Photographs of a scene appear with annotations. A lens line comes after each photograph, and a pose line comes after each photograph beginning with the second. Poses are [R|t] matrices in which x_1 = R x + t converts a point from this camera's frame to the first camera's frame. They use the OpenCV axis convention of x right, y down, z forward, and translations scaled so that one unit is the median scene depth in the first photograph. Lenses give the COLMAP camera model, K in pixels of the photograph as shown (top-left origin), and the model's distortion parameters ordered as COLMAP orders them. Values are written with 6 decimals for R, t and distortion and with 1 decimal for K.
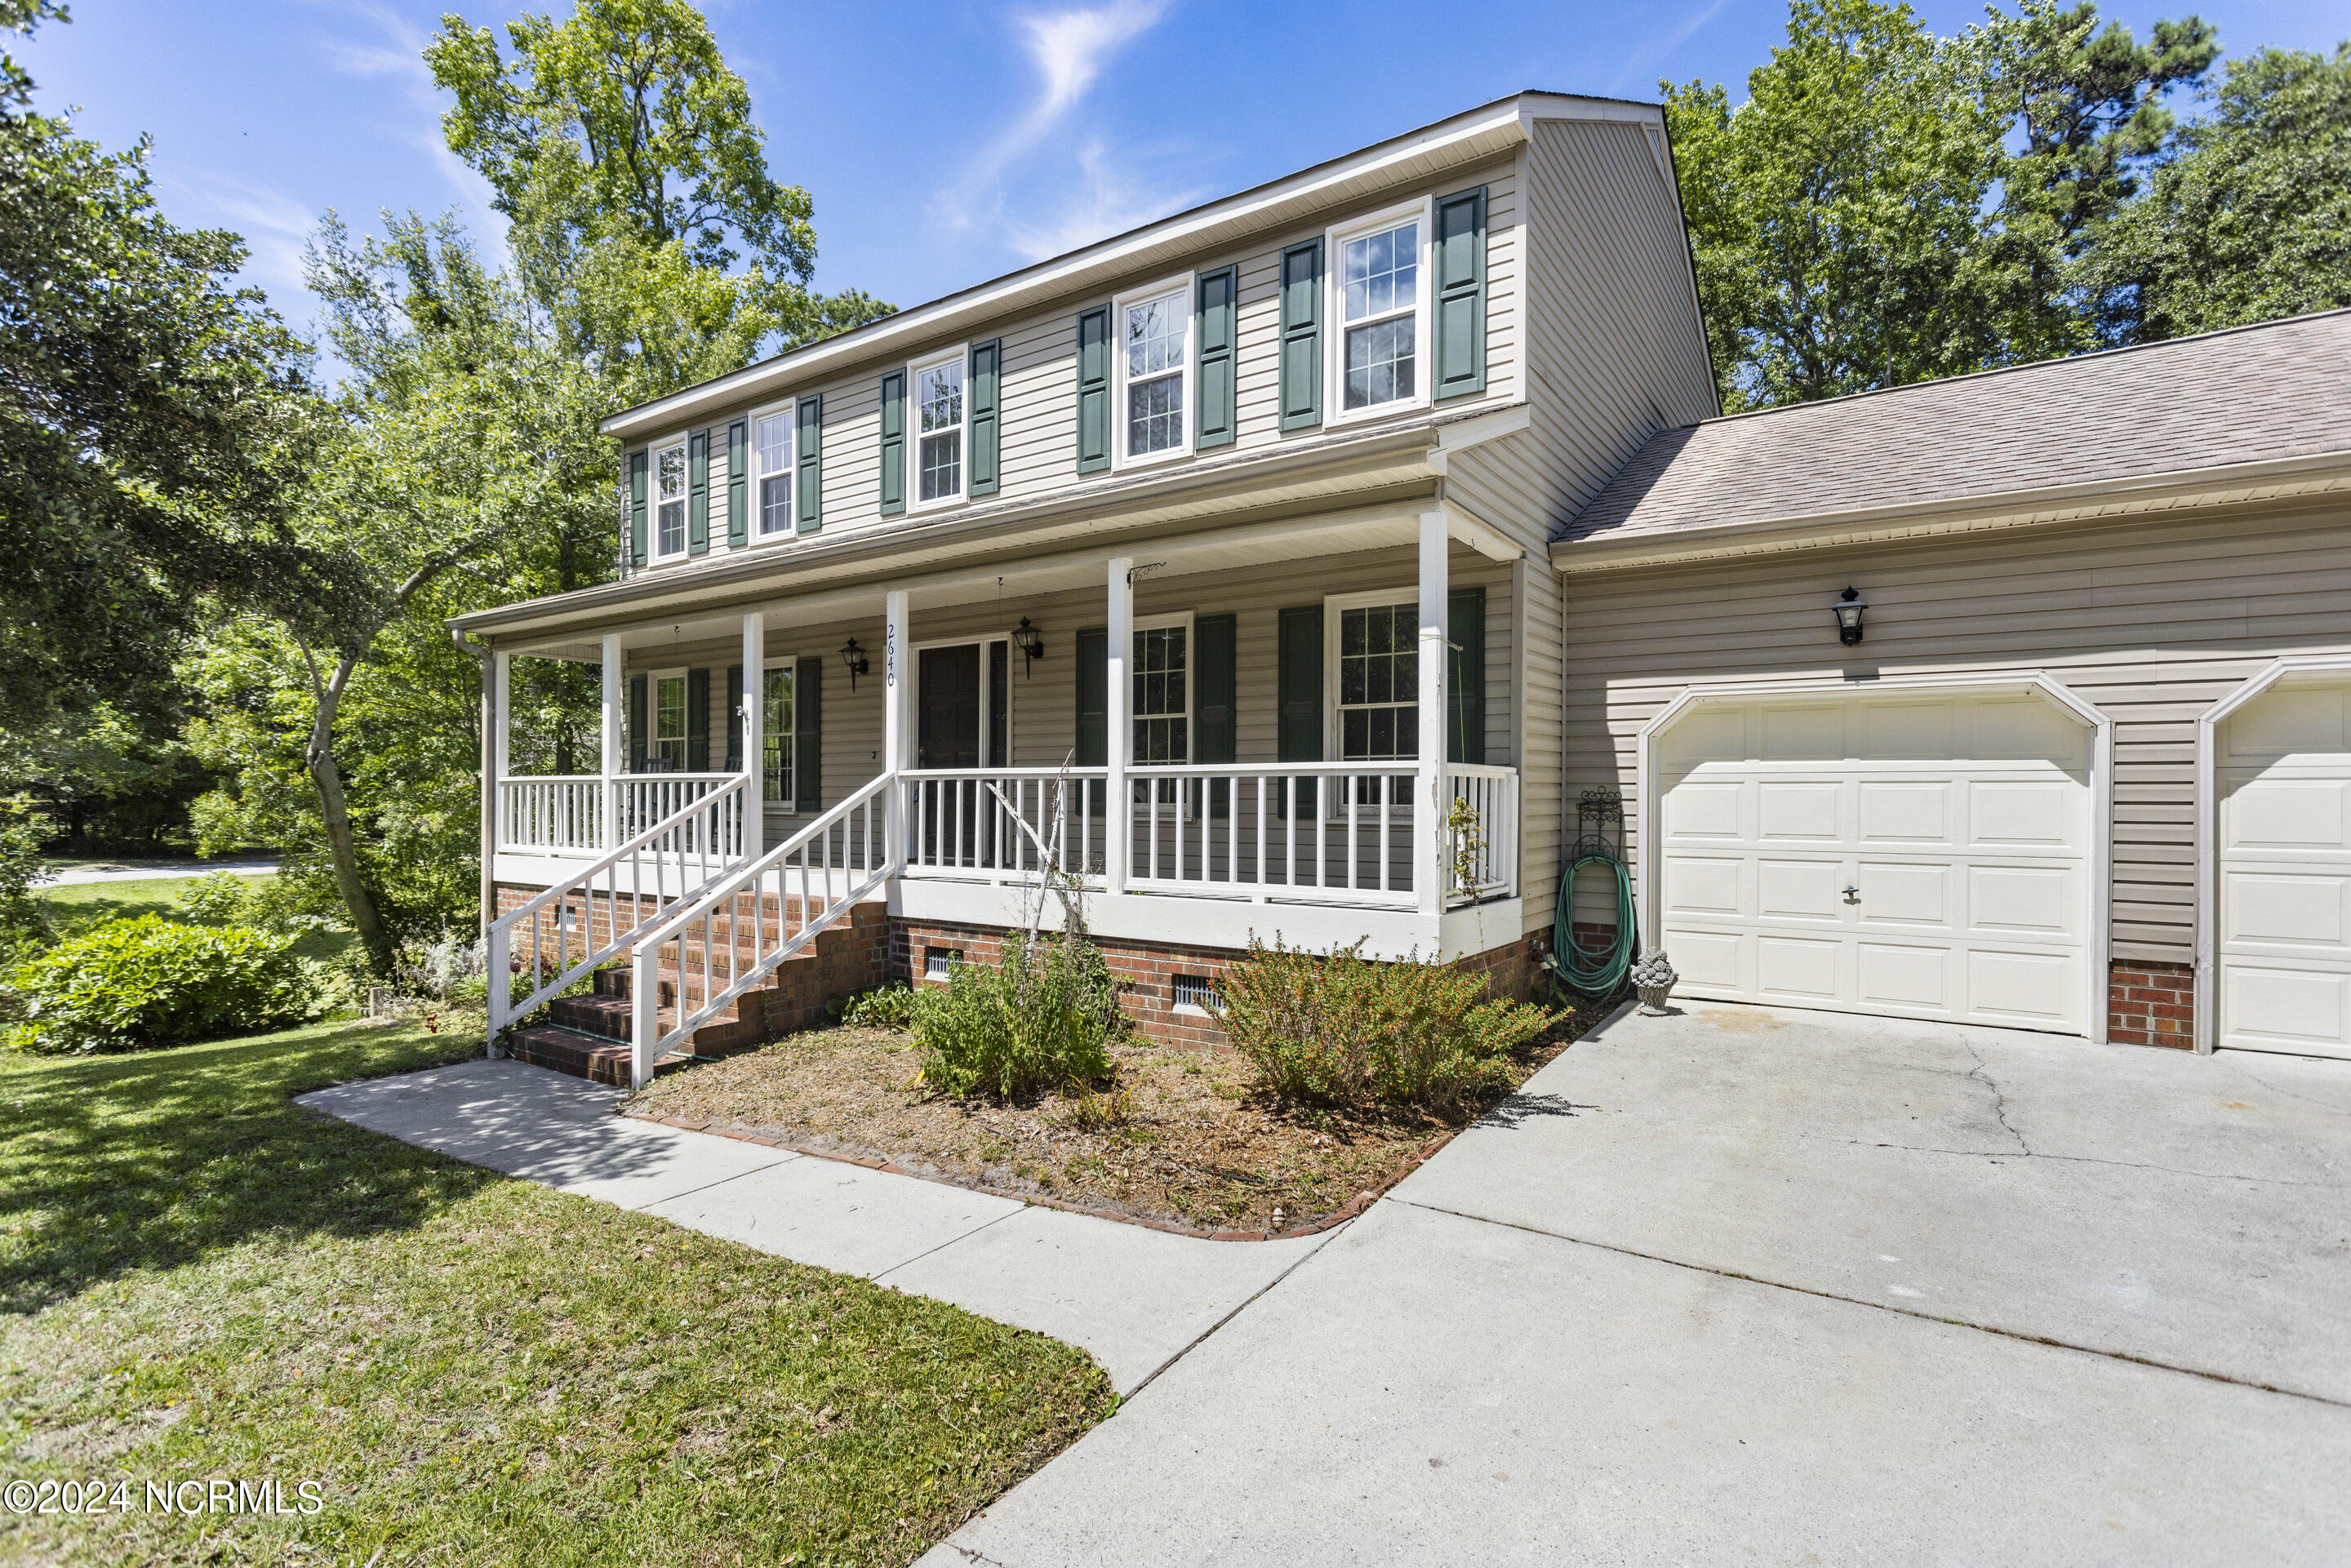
lens RADIAL K [[1113.6, 0, 1177.6], [0, 1113.6, 790.0], [0, 0, 1]] dist [0.001019, 0.000634]
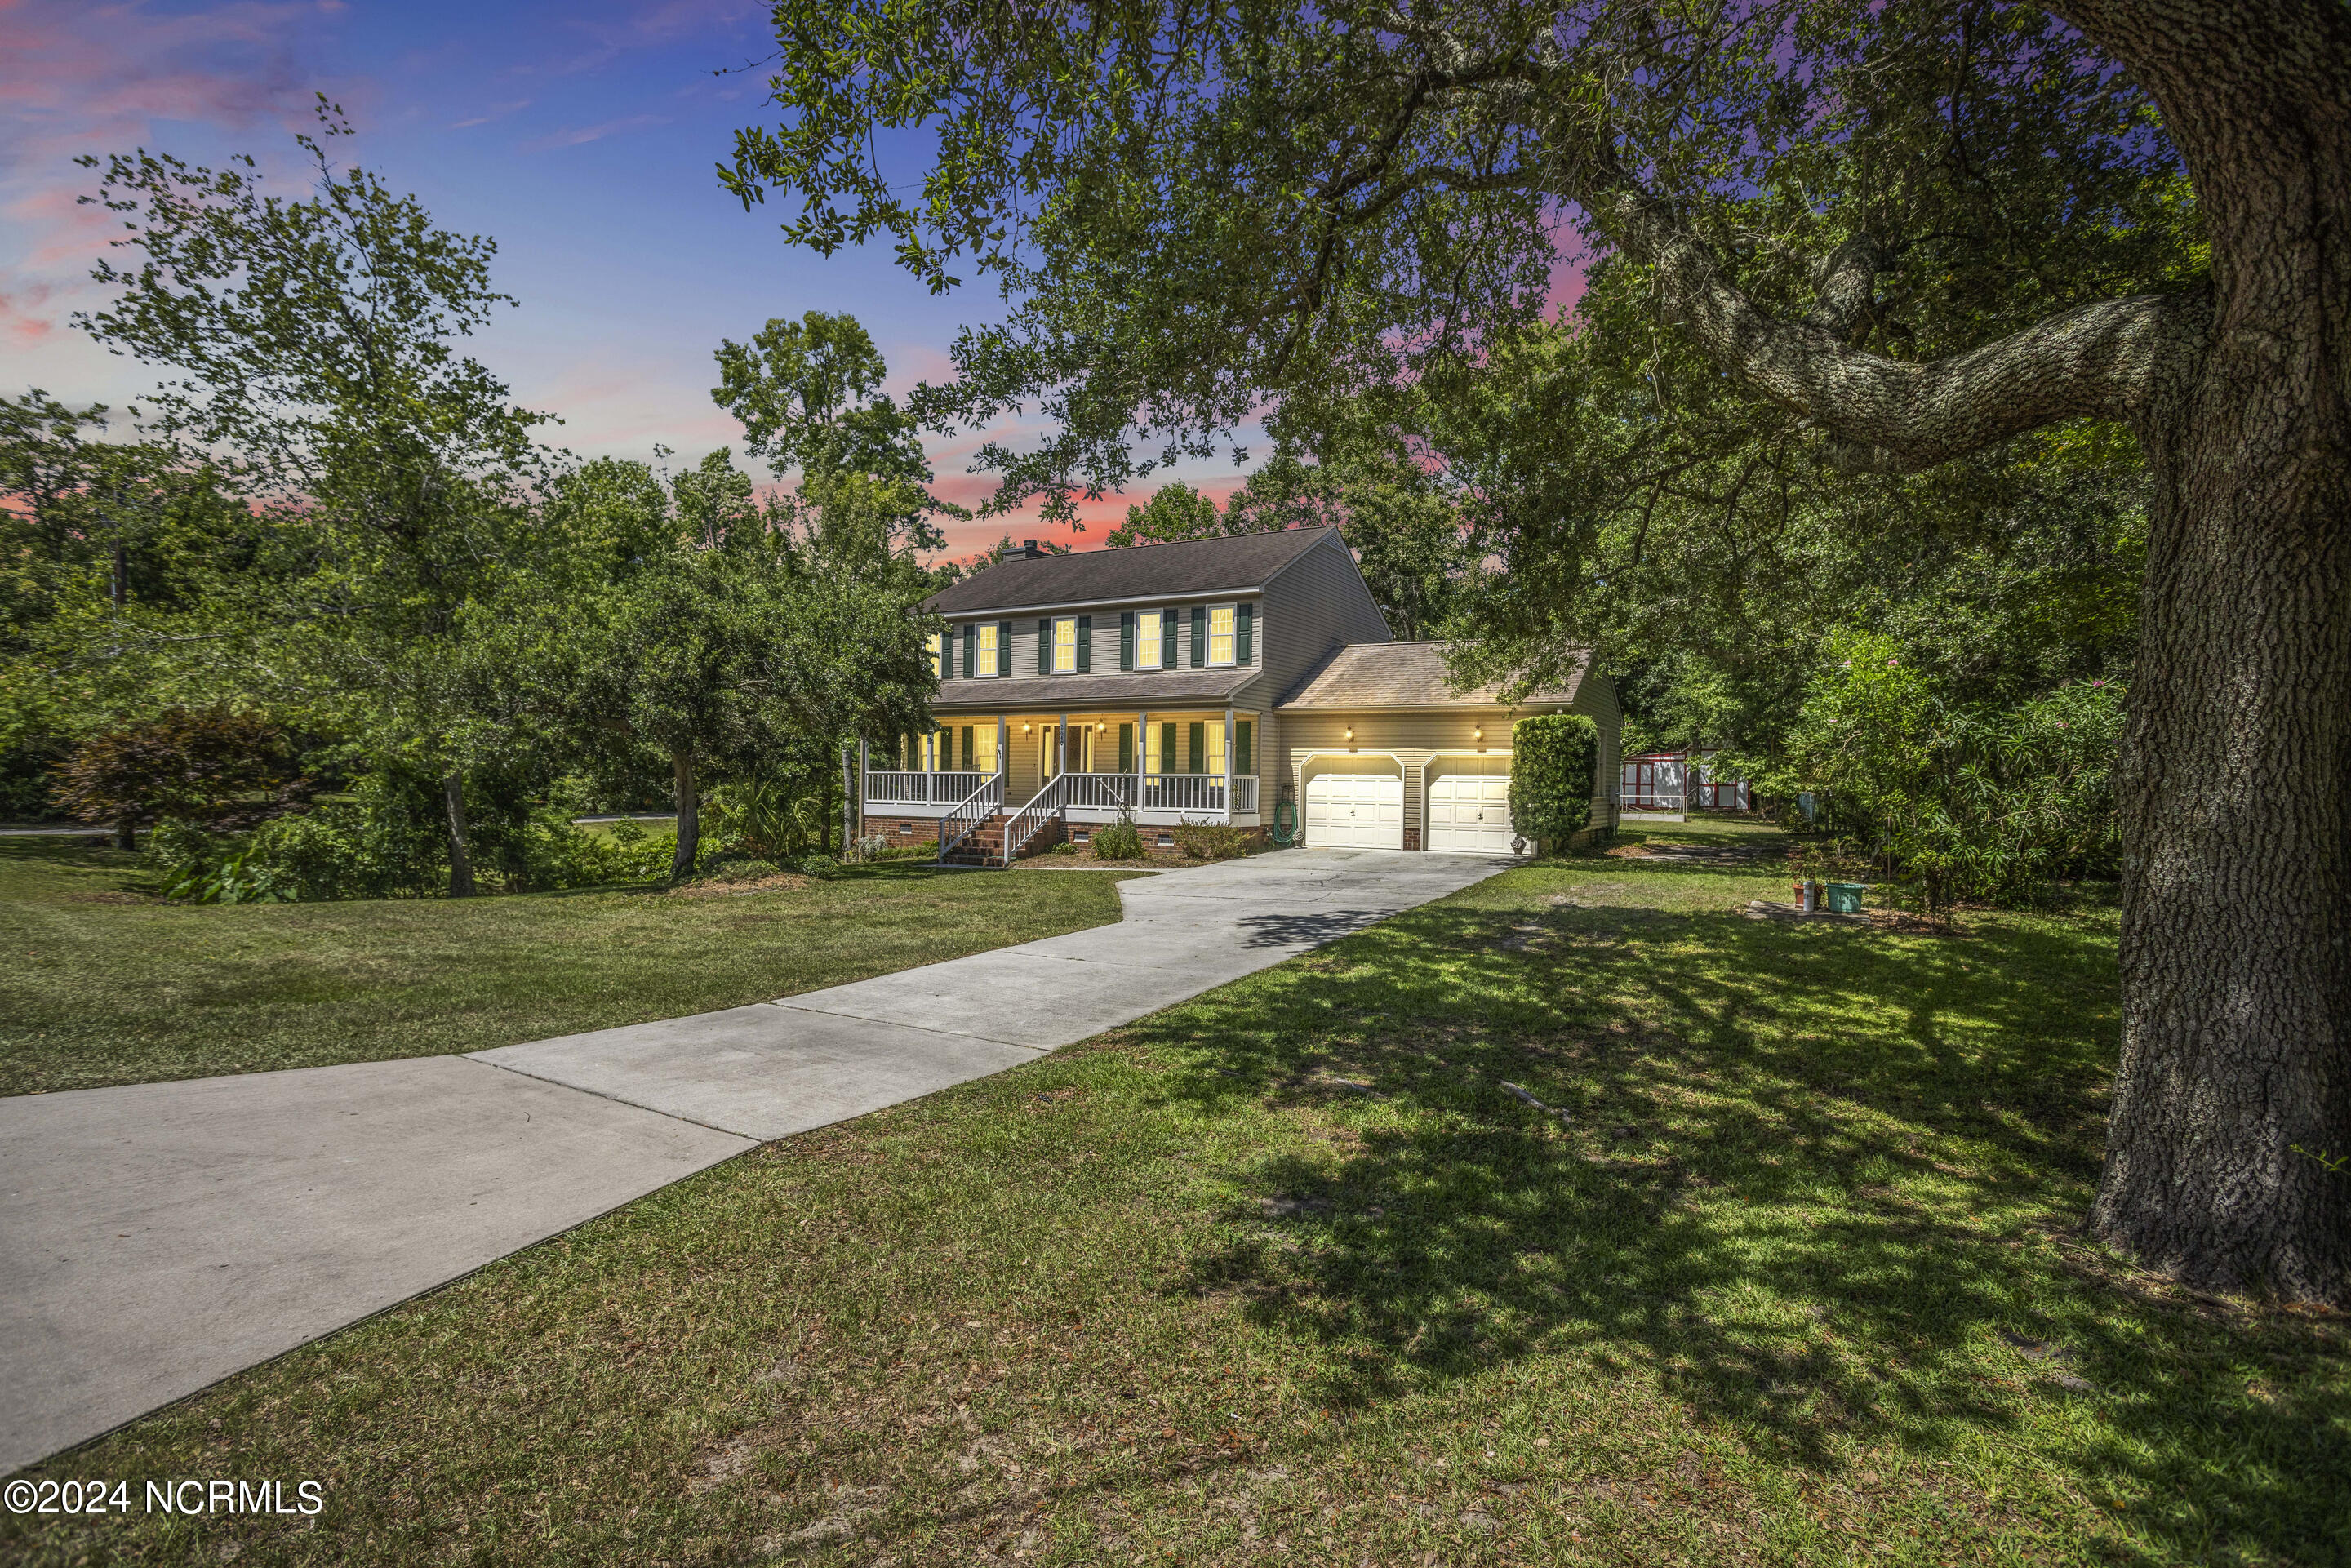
lens RADIAL K [[1113.6, 0, 1172.9], [0, 1113.6, 781.4], [0, 0, 1]] dist [0.001019, 0.000634]
pose [[0.997145, 0.012324, 0.074501, -0.206164], [-0.012606, 0.999915, 0.003314, -0.010690], [-0.074454, -0.004244, 0.997215, -2.334104]]
